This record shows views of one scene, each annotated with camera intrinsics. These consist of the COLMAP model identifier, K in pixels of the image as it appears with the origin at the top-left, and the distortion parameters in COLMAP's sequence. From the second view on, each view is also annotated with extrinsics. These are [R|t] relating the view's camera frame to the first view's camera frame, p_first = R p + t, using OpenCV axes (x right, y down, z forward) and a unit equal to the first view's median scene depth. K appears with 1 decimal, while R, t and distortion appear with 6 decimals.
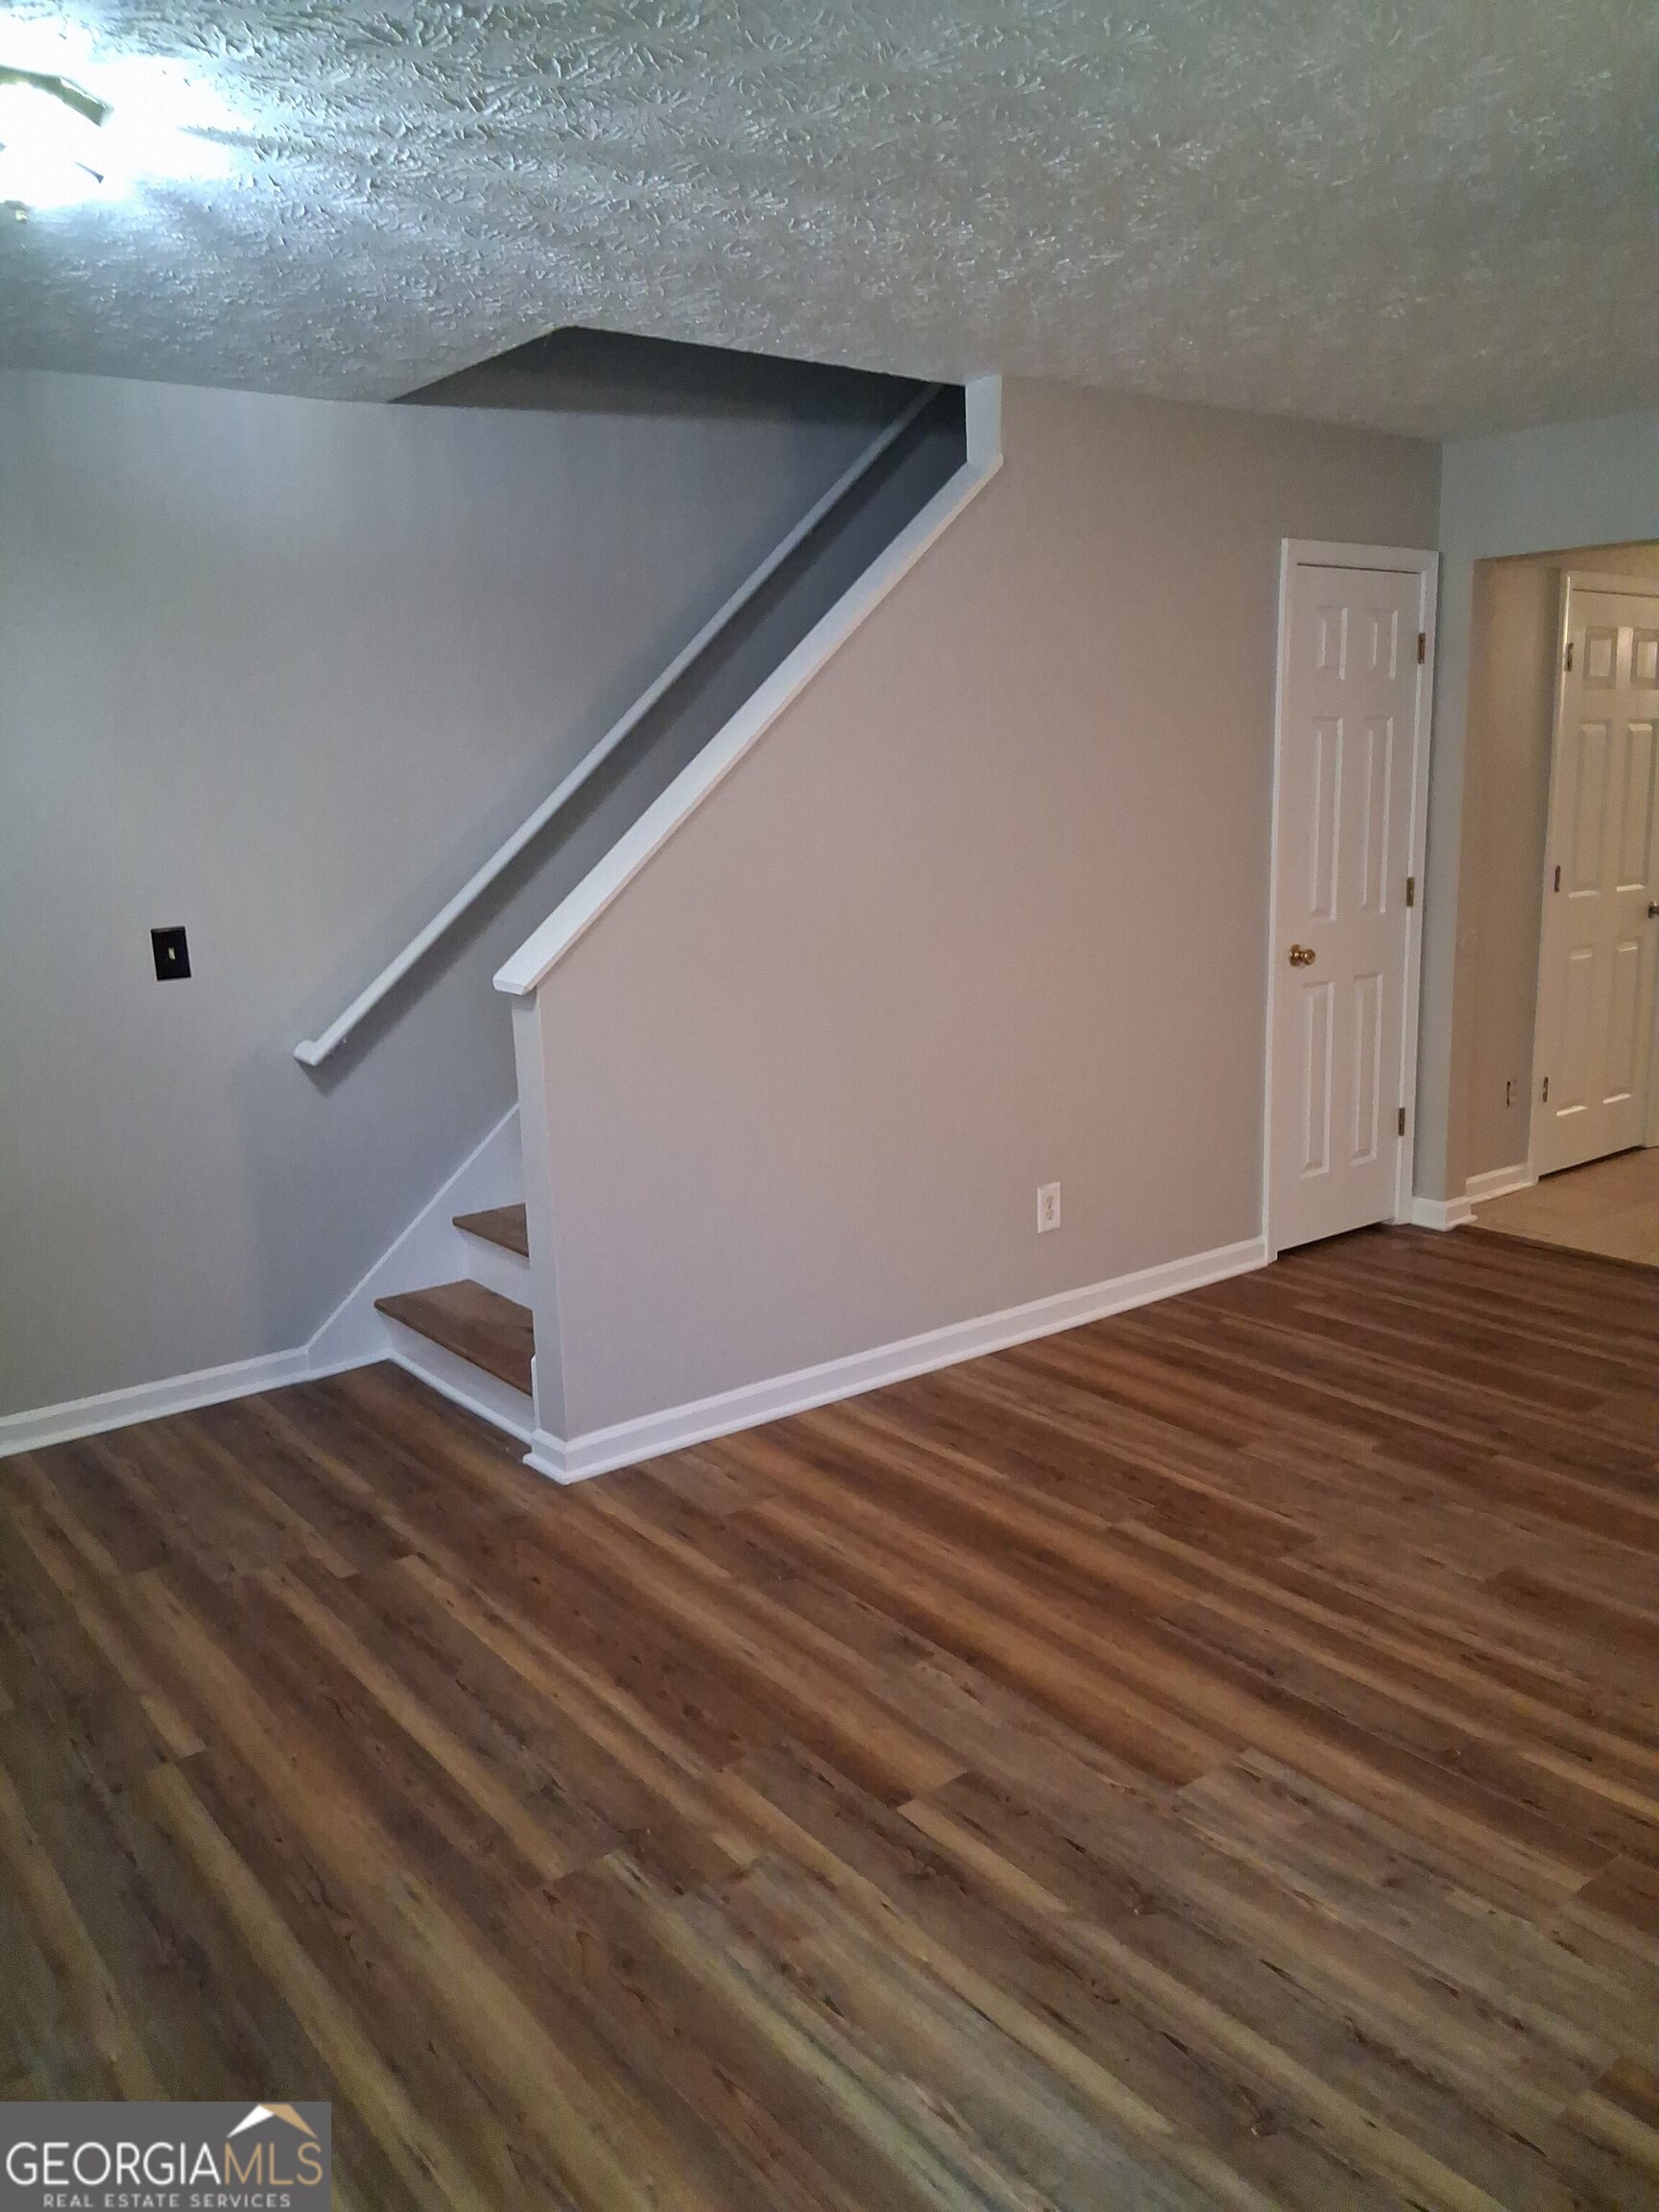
lens RADIAL K [[1678.1, 0, 826.8], [0, 1678.1, 1077.9], [0, 0, 1]] dist [0.072012, -0.140240]
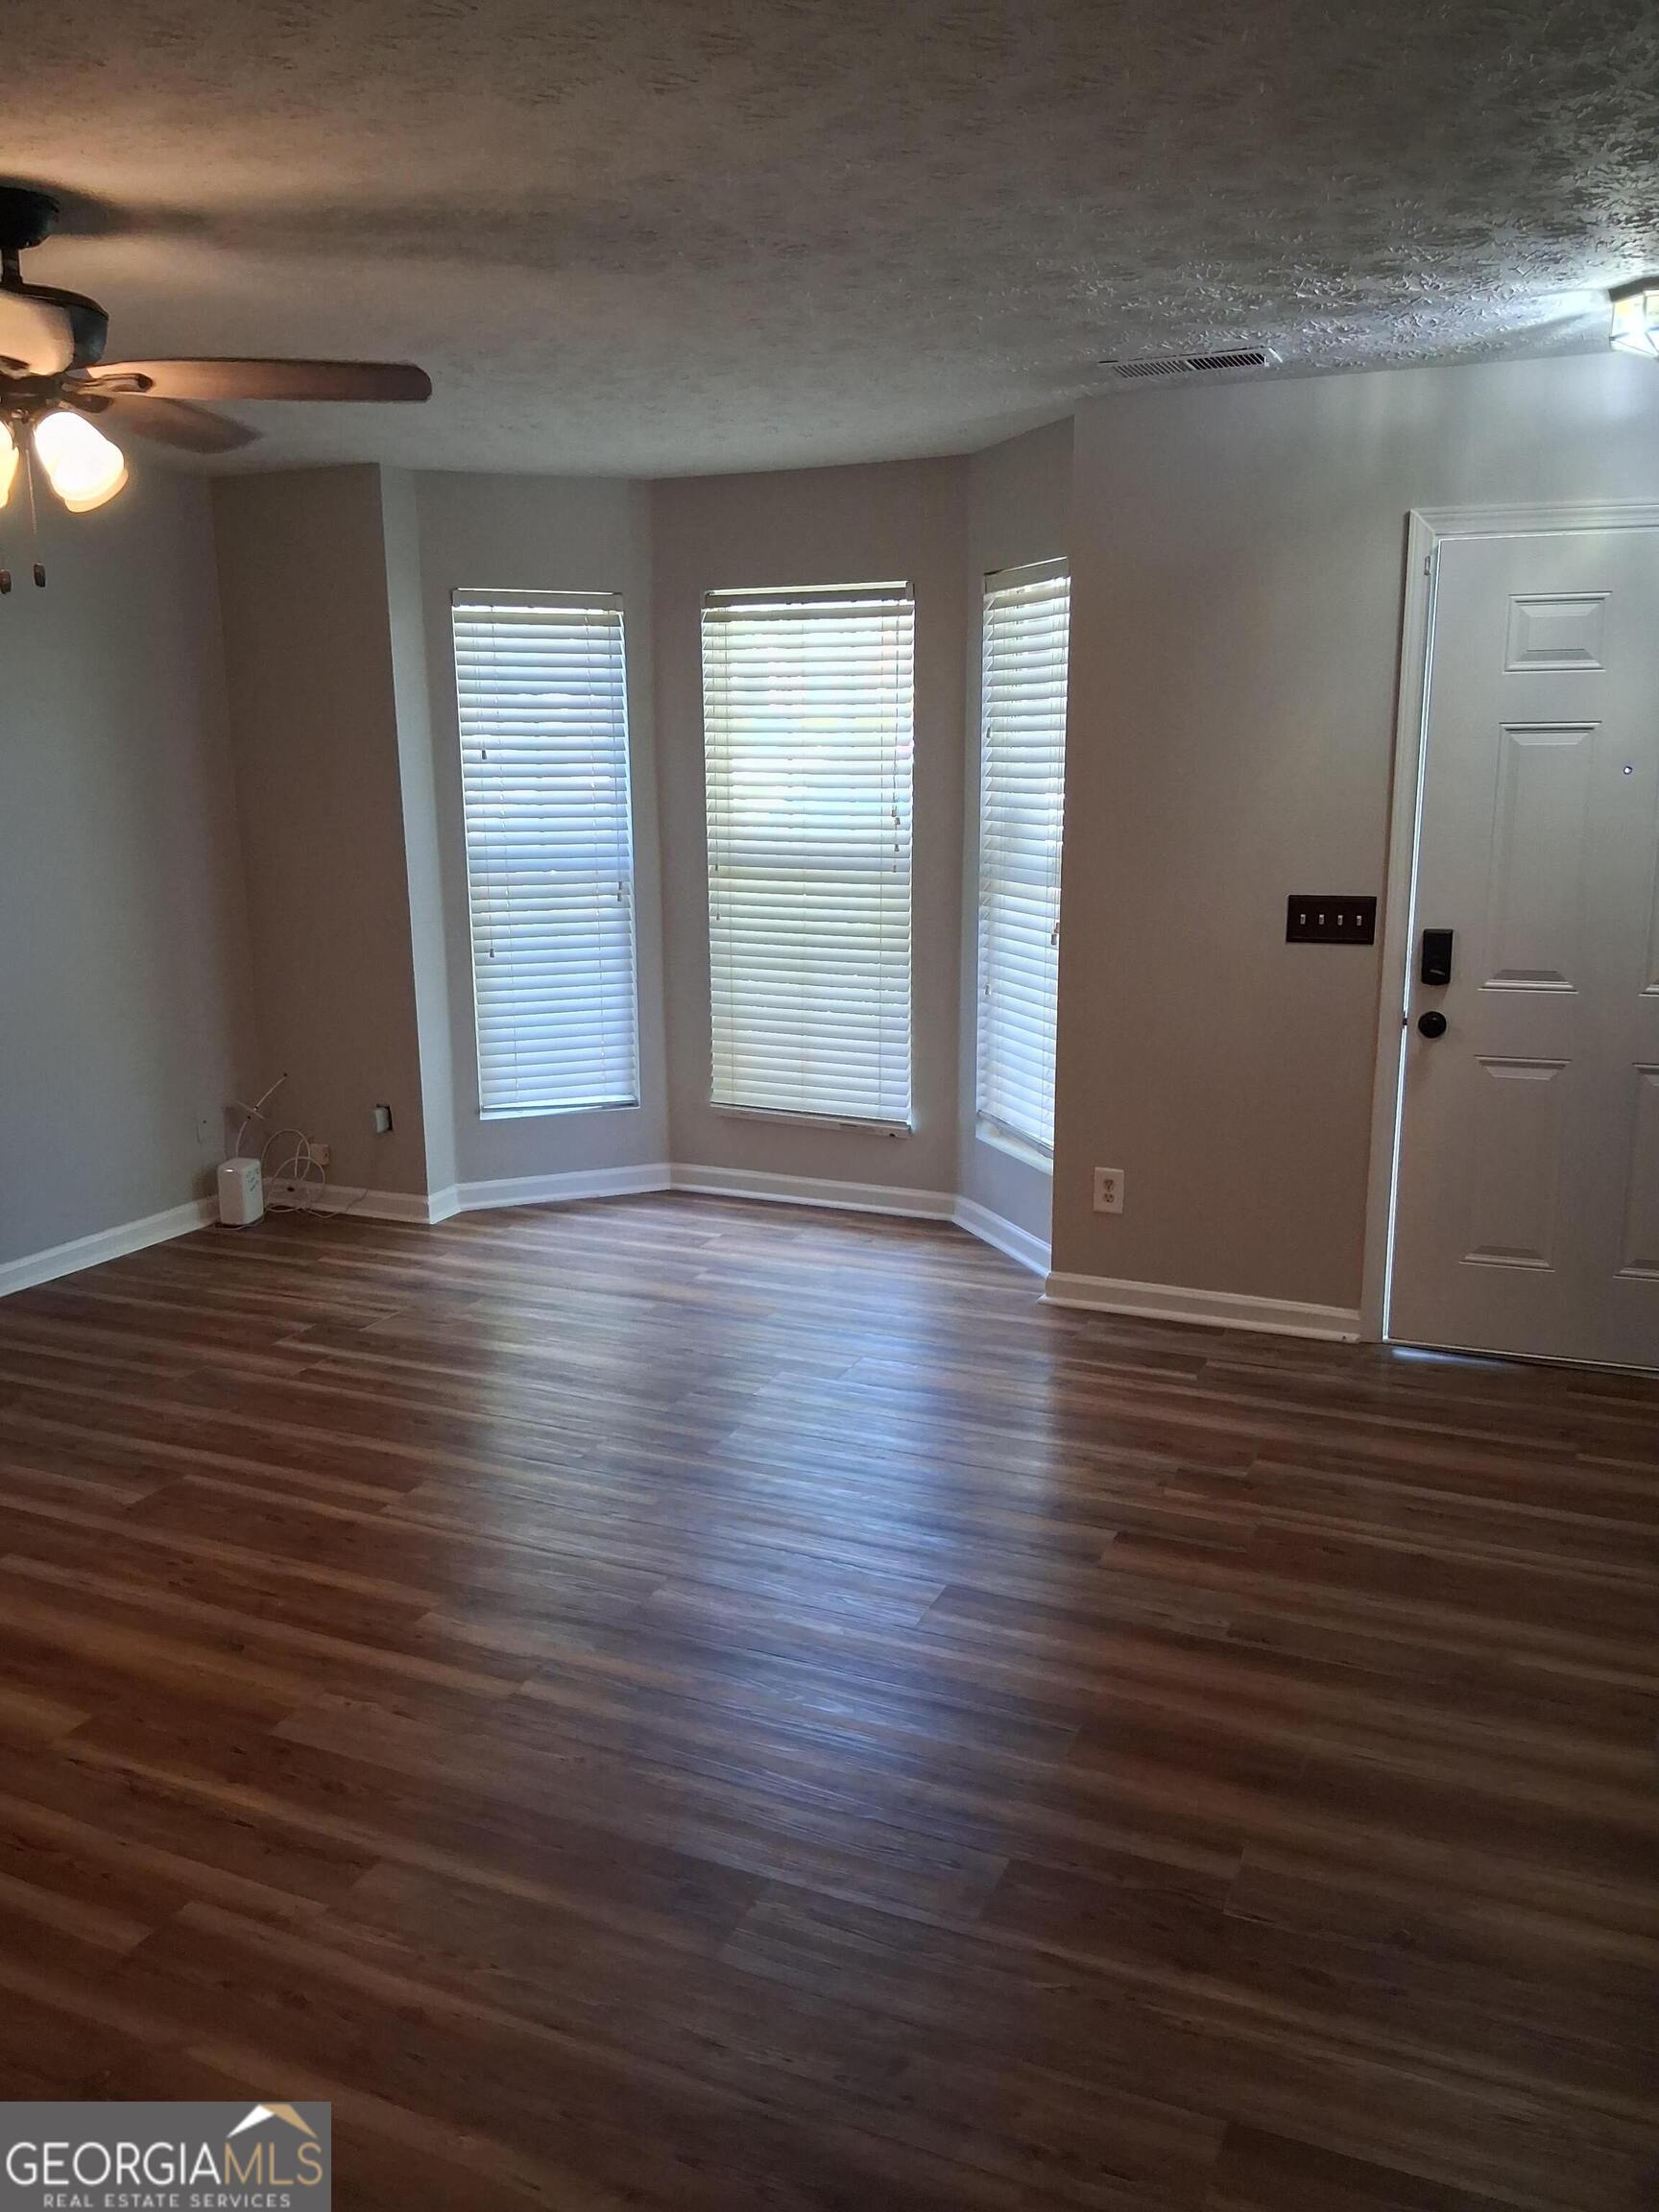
lens RADIAL K [[1655.1, 0, 829.5], [0, 1655.1, 1106.0], [0, 0, 1]] dist [0.124443, -0.219685]
pose [[-0.883517, 0.127476, -0.450719, 0.748419], [-0.063506, 0.920767, 0.384908, -0.357433], [0.464074, 0.368696, -0.805418, 1.714147]]
